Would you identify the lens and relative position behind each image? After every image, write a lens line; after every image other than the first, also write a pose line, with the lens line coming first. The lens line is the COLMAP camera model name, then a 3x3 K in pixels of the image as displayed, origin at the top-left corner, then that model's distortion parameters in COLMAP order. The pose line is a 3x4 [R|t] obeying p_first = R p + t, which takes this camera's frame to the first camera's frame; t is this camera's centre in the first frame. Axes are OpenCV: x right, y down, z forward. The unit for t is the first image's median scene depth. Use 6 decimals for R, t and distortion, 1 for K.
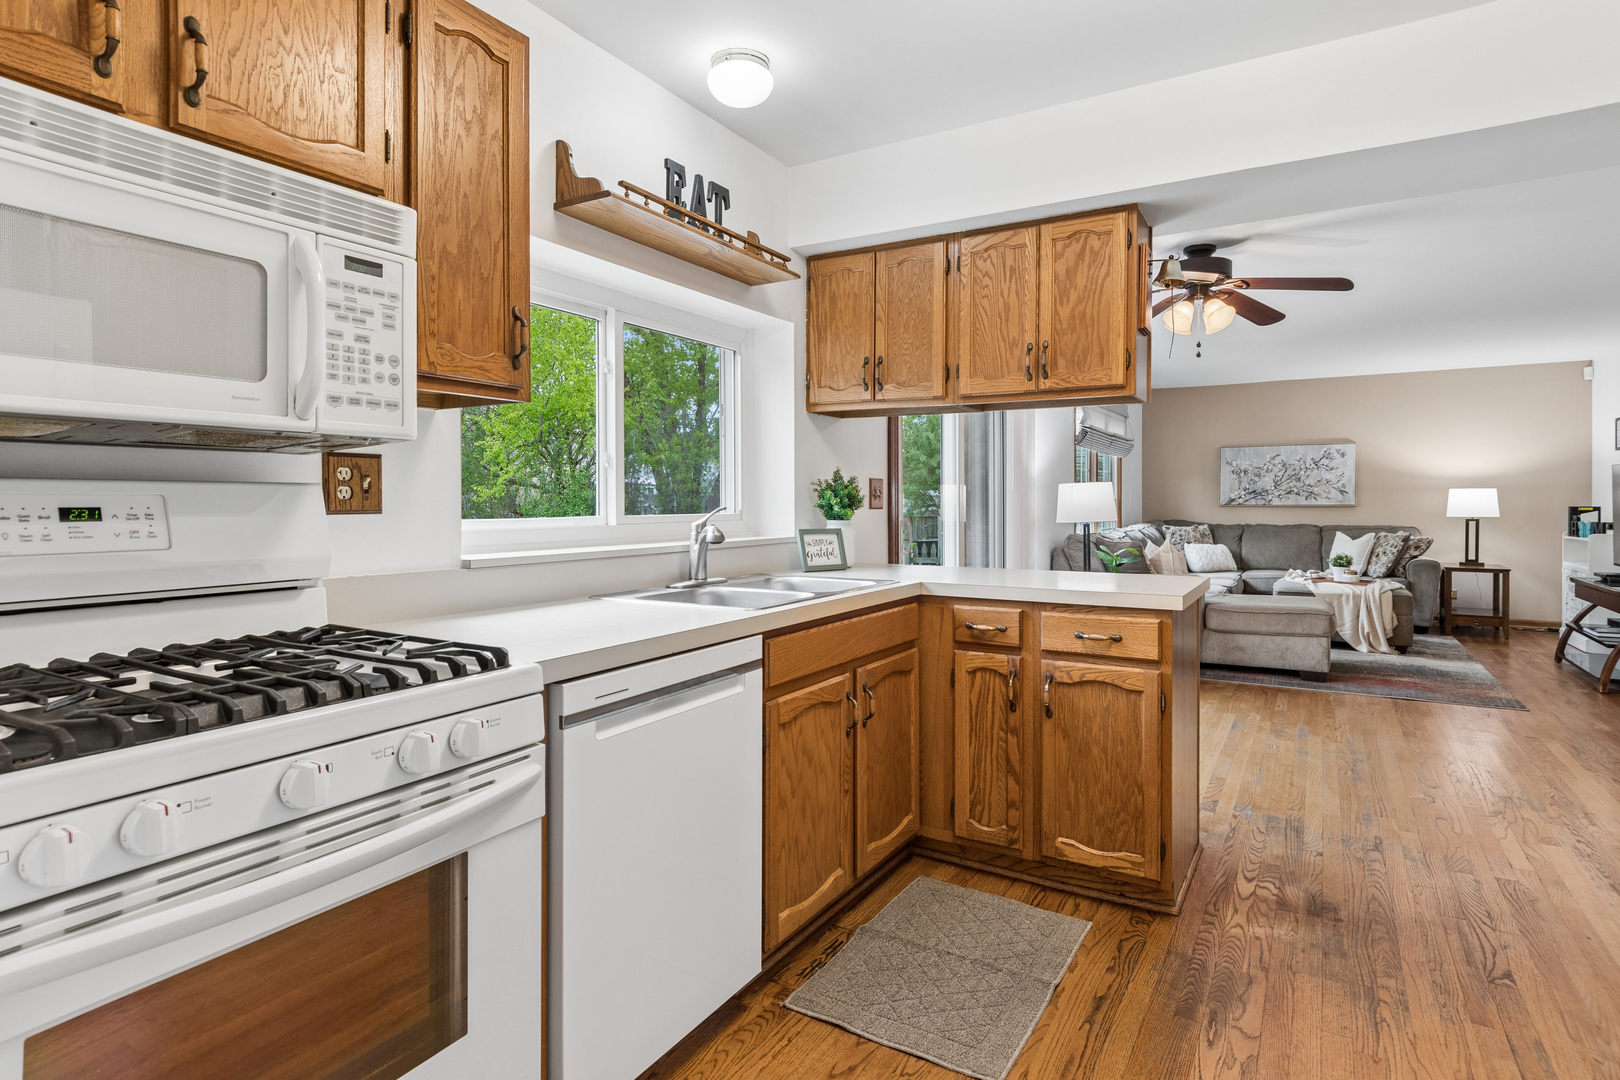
lens RADIAL K [[850.4, 0, 800.0], [0, 850.4, 505.3], [0, 0, 1]] dist [-0.000445, -0.004565]
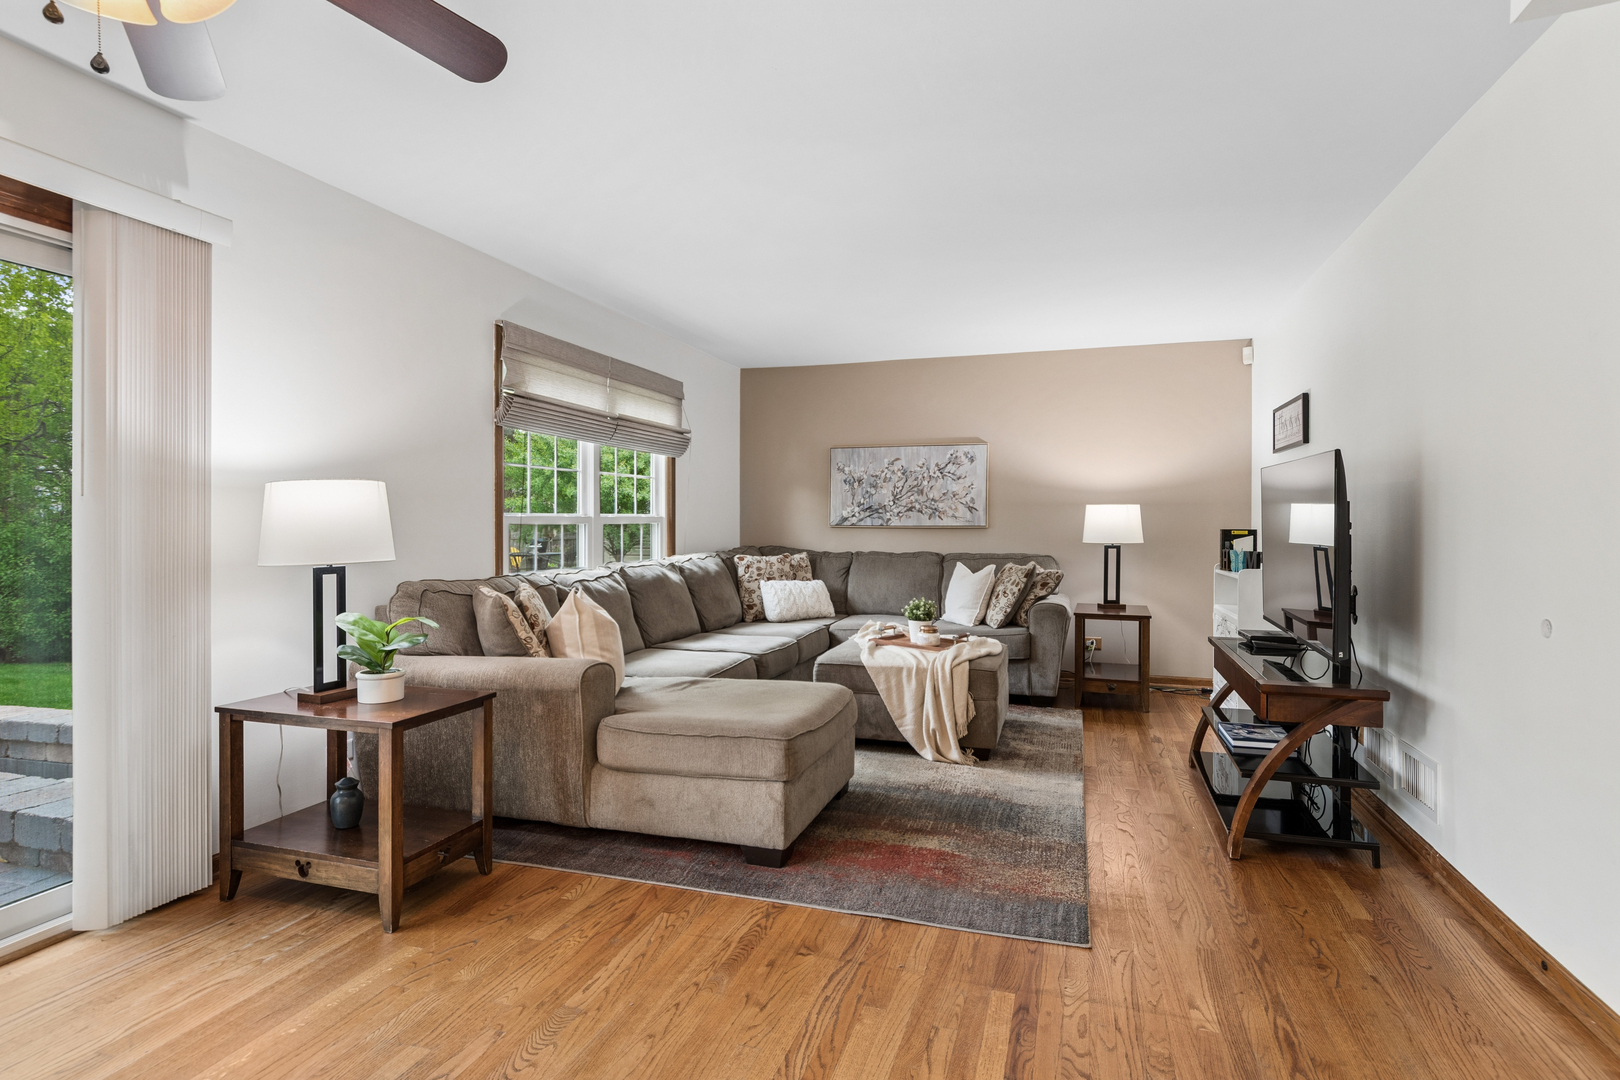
lens RADIAL K [[850.4, 0, 784.7], [0, 850.4, 520.5], [0, 0, 1]] dist [-0.000445, -0.004565]
pose [[0.976087, 0.002066, 0.217370, 0.350204], [-0.001711, 0.999997, -0.001823, -0.003965], [-0.217373, 0.001407, 0.976088, 0.335714]]
